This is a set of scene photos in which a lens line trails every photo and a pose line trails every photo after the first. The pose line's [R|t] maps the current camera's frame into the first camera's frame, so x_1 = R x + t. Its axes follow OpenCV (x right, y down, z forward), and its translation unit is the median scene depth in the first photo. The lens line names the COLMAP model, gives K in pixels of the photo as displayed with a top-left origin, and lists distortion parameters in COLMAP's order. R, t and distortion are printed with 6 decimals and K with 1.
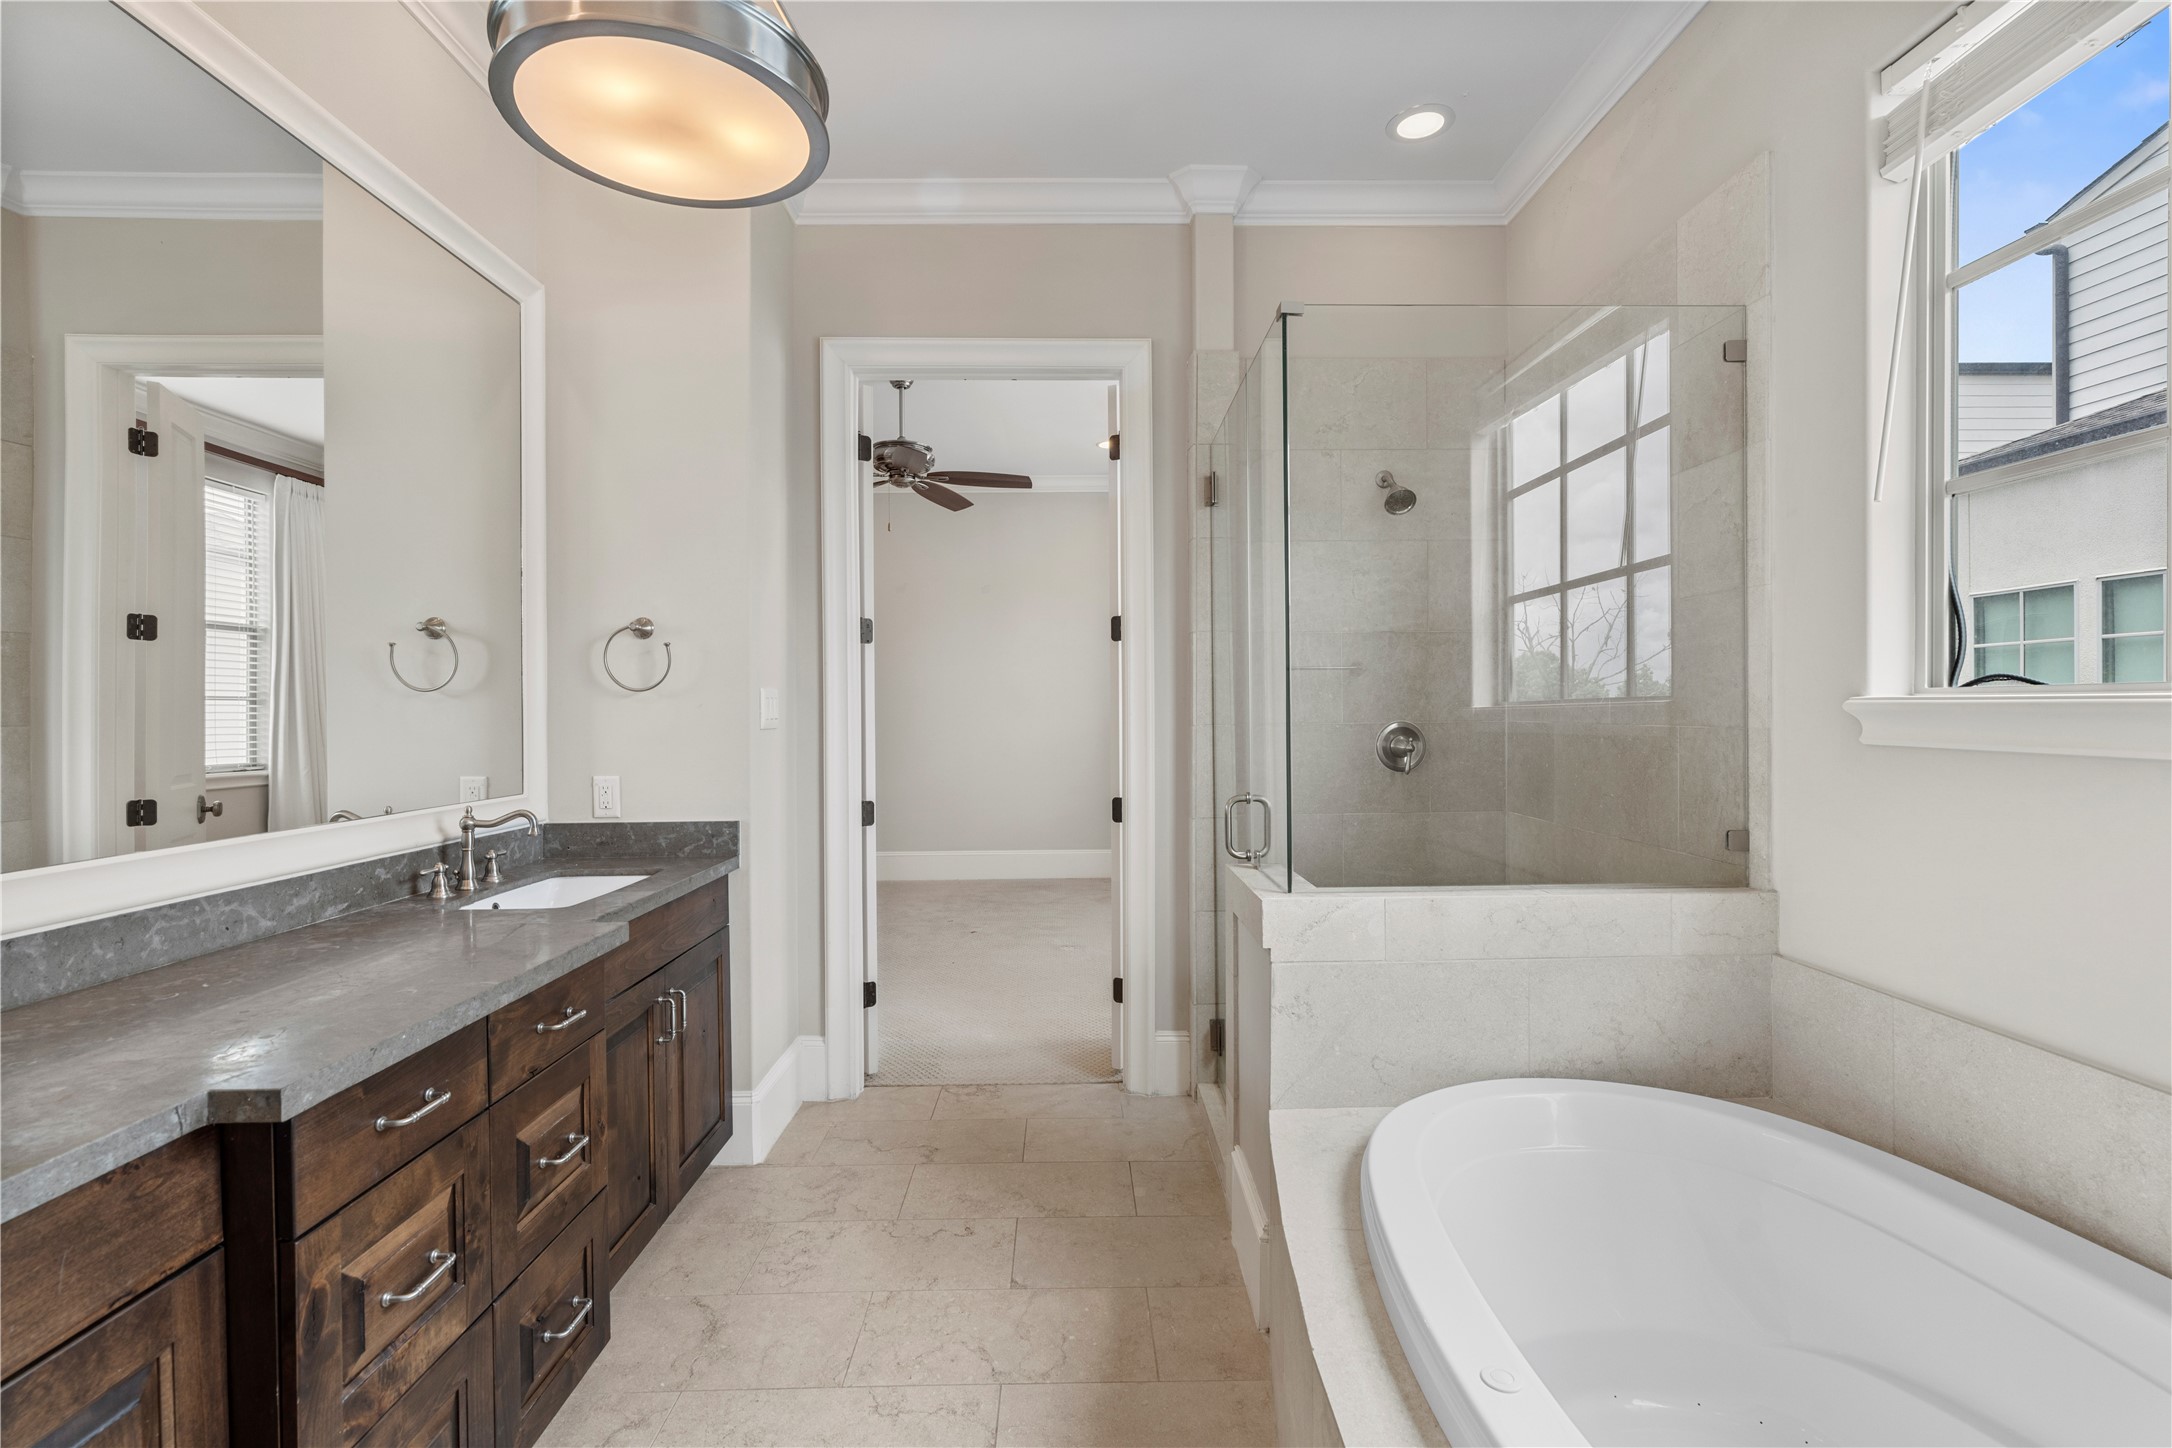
lens RADIAL K [[993.0, 0, 1089.7], [0, 993.0, 718.6], [0, 0, 1]] dist [-0.009715, 0.004671]
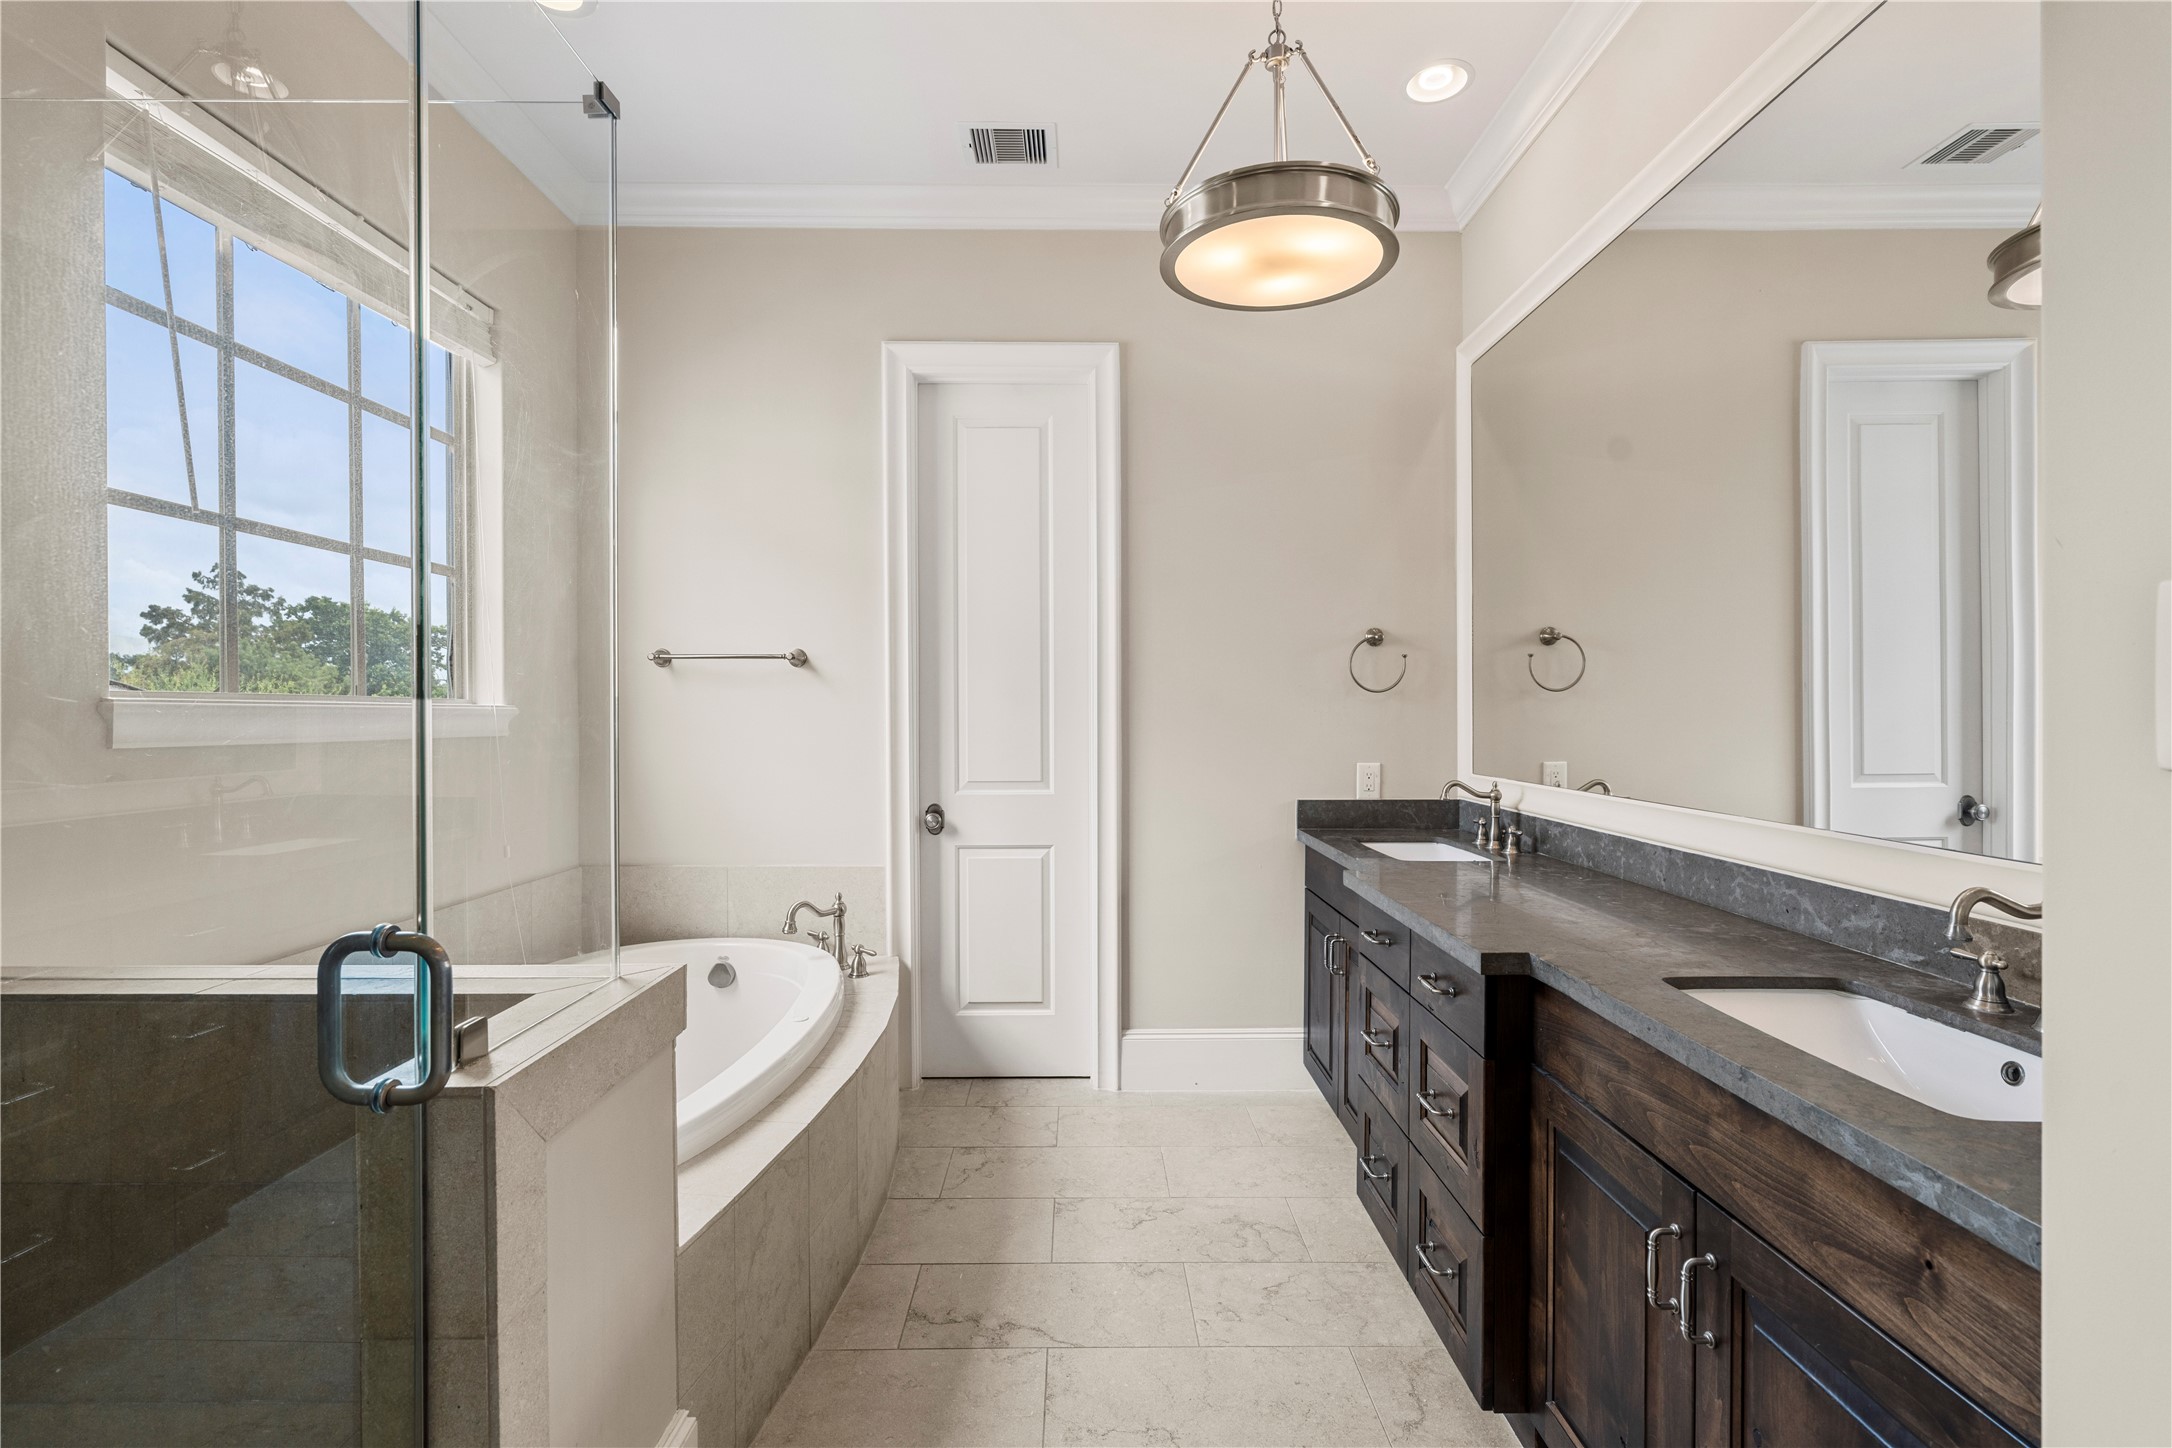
lens RADIAL K [[993.0, 0, 1081.5], [0, 993.0, 716.7], [0, 0, 1]] dist [-0.009715, 0.004671]
pose [[-0.999874, 0.006972, 0.014262, -0.135312], [0.007182, 0.999866, 0.014700, -0.008684], [-0.014158, 0.014801, -0.999790, 1.783606]]
